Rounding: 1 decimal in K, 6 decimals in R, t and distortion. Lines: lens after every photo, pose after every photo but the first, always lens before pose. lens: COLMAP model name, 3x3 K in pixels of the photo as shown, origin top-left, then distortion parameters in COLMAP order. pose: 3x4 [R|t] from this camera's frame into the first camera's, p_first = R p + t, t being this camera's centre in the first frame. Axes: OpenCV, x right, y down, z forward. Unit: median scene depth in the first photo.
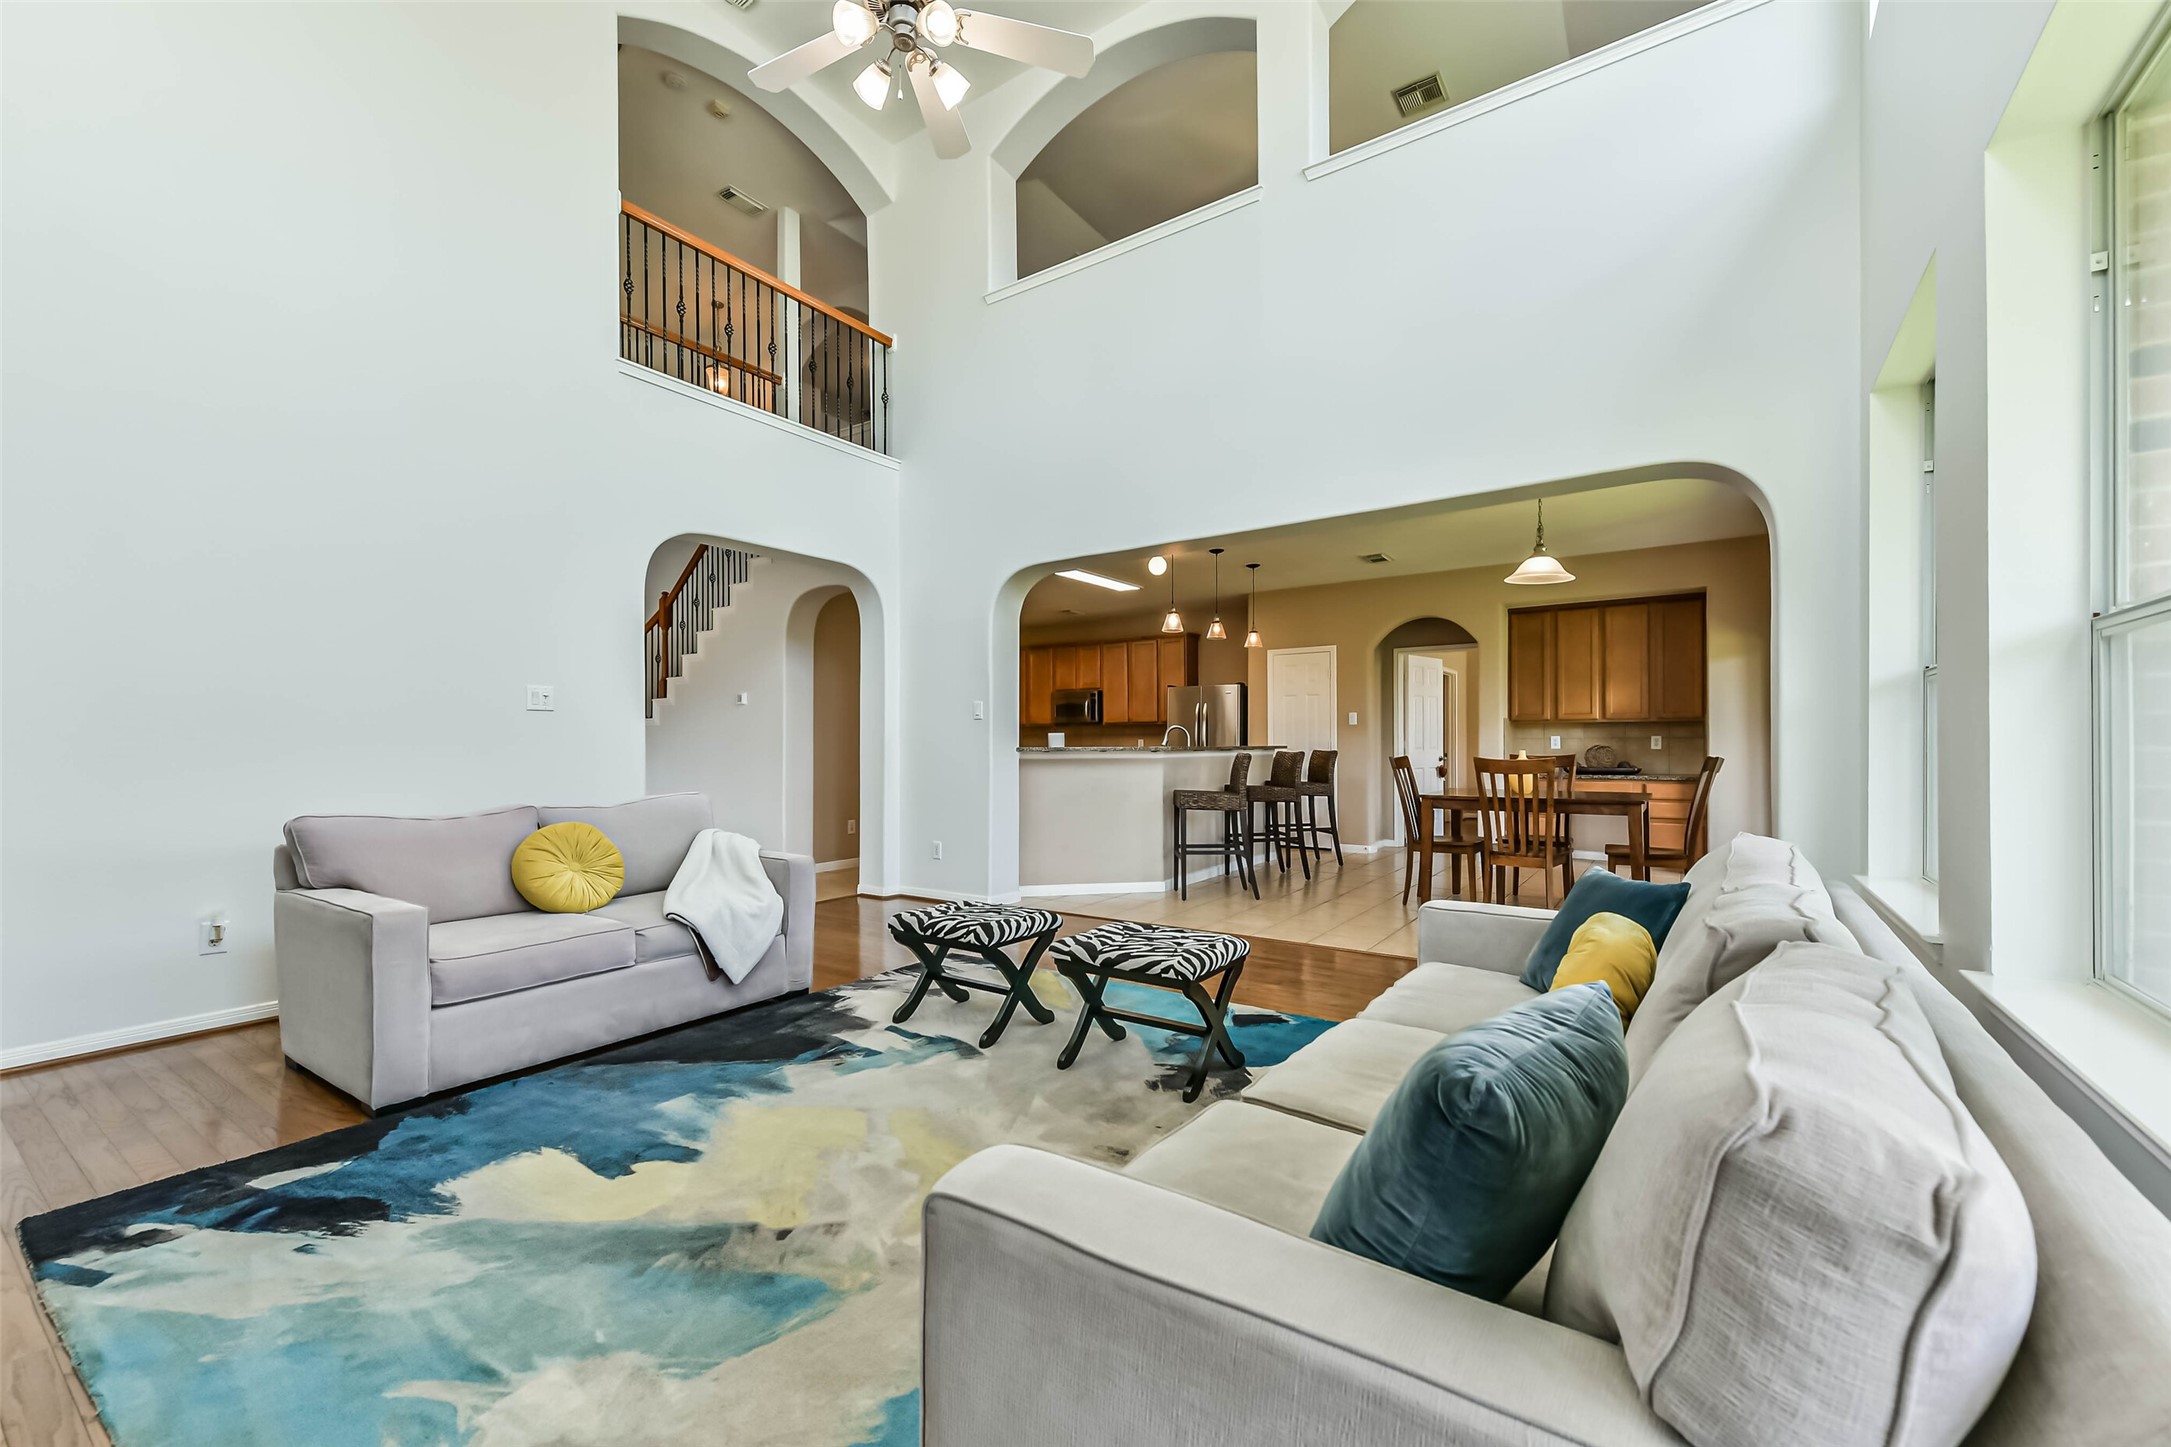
lens RADIAL K [[863.3, 0, 1079.1], [0, 863.3, 737.2], [0, 0, 1]] dist [0.026927, 0.000001]
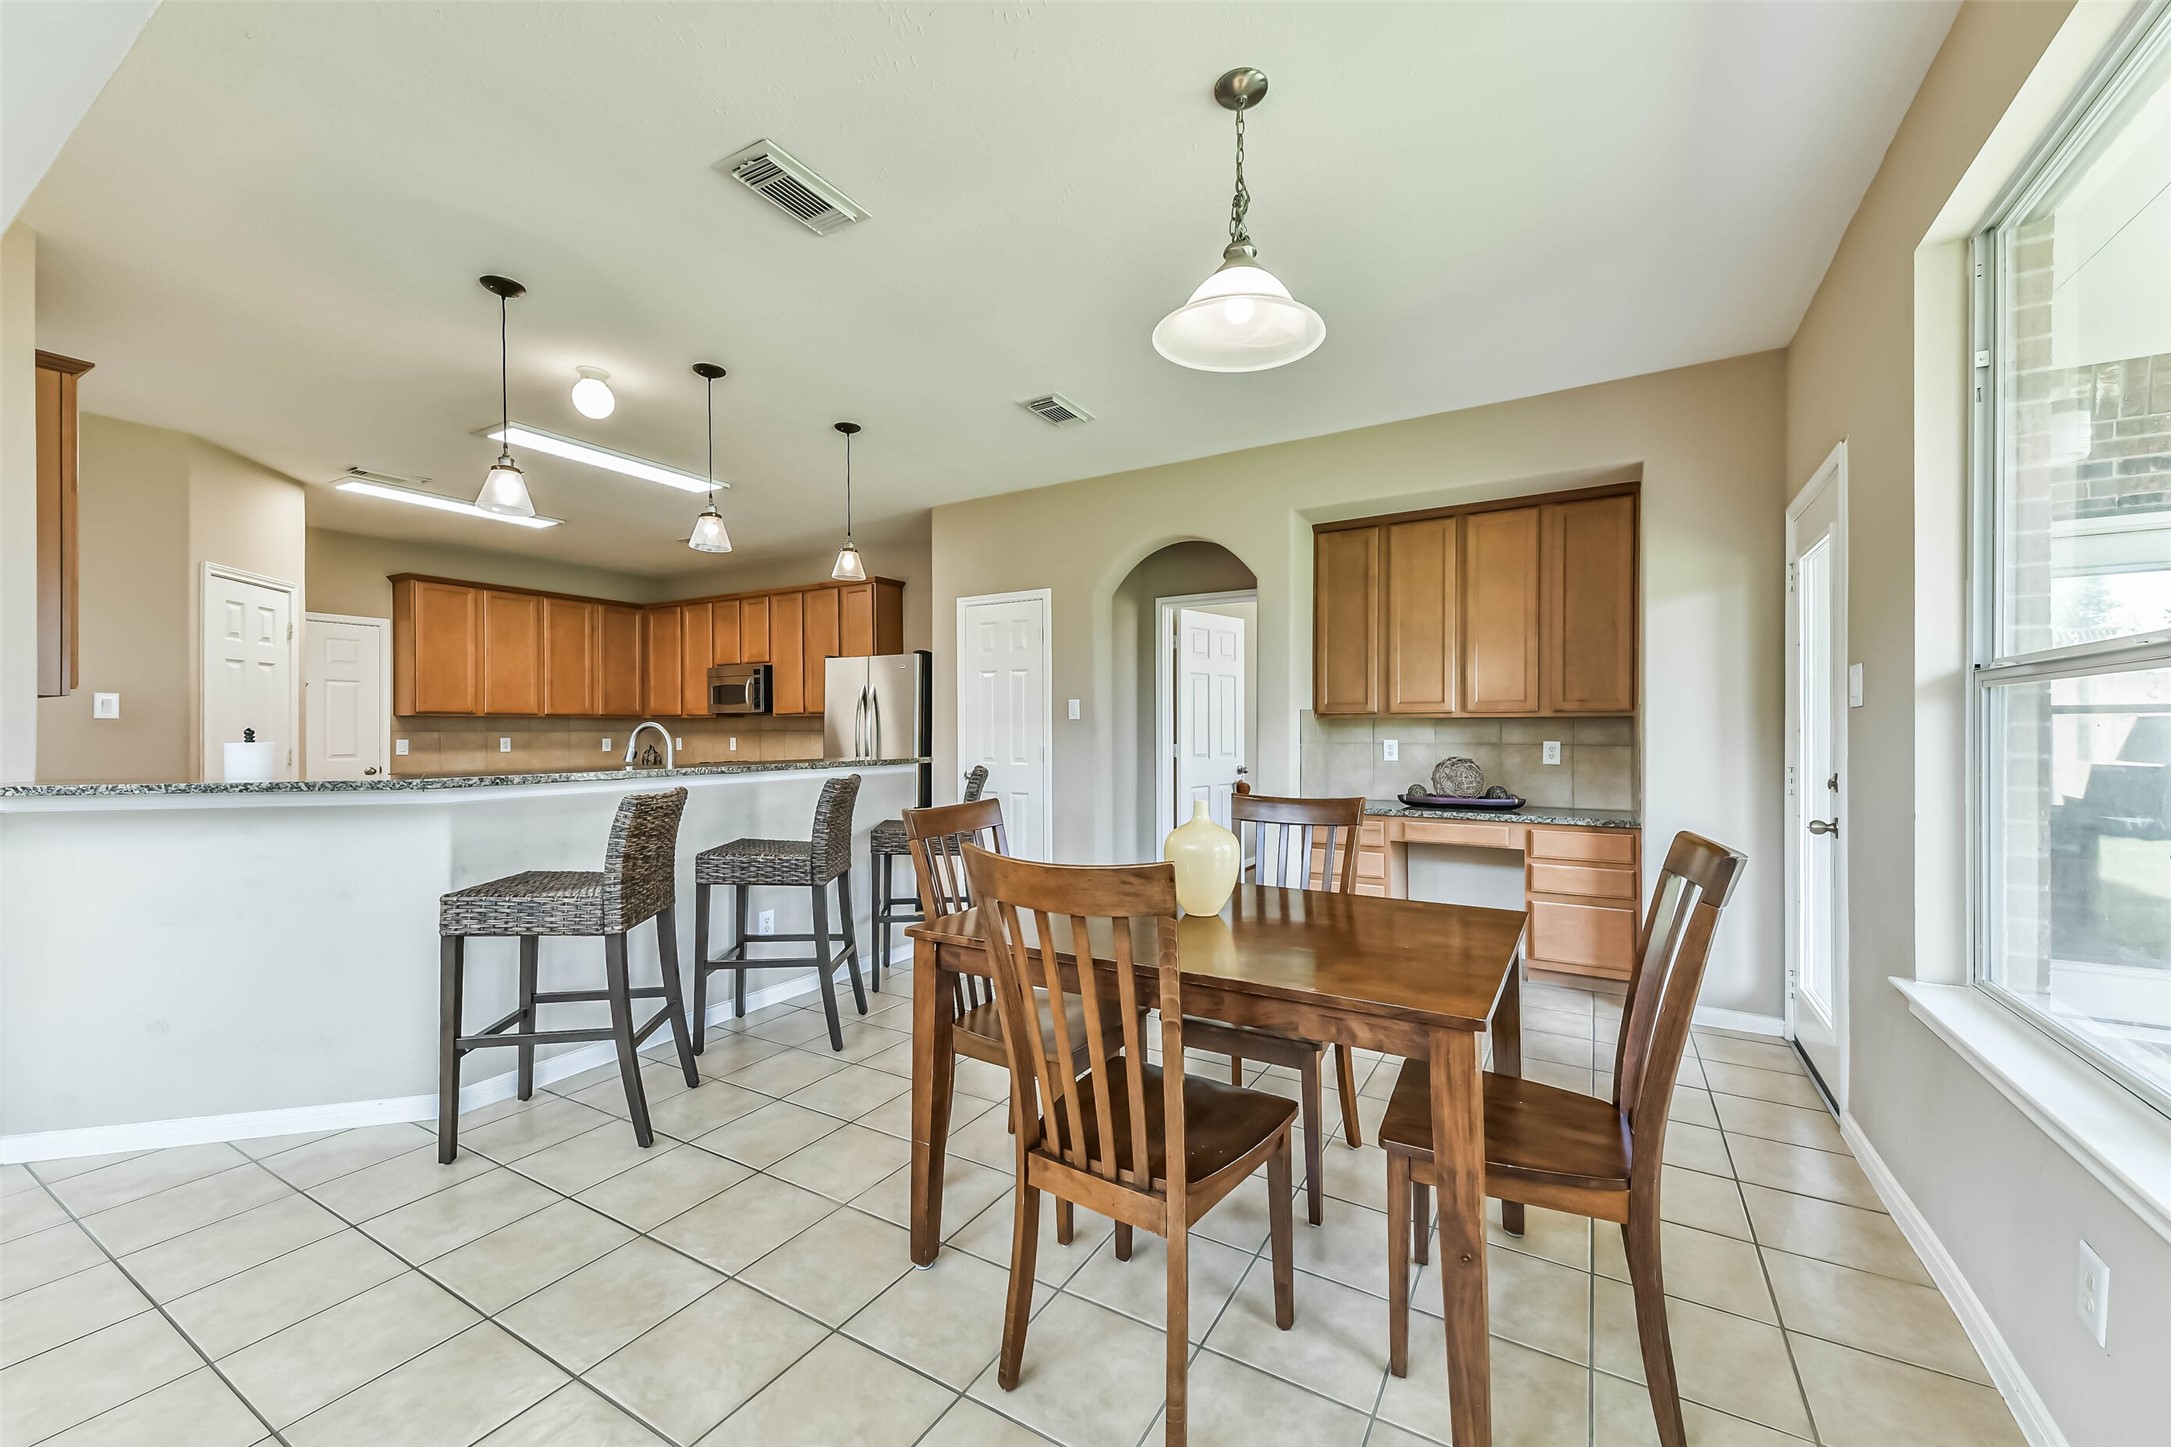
lens RADIAL K [[863.3, 0, 1074.7], [0, 863.3, 727.4], [0, 0, 1]] dist [0.026927, 0.000001]
pose [[0.997035, -0.004032, 0.076843, 0.296145], [0.003383, 0.999957, 0.008578, -0.015862], [-0.076874, -0.008292, 0.997006, 0.441547]]
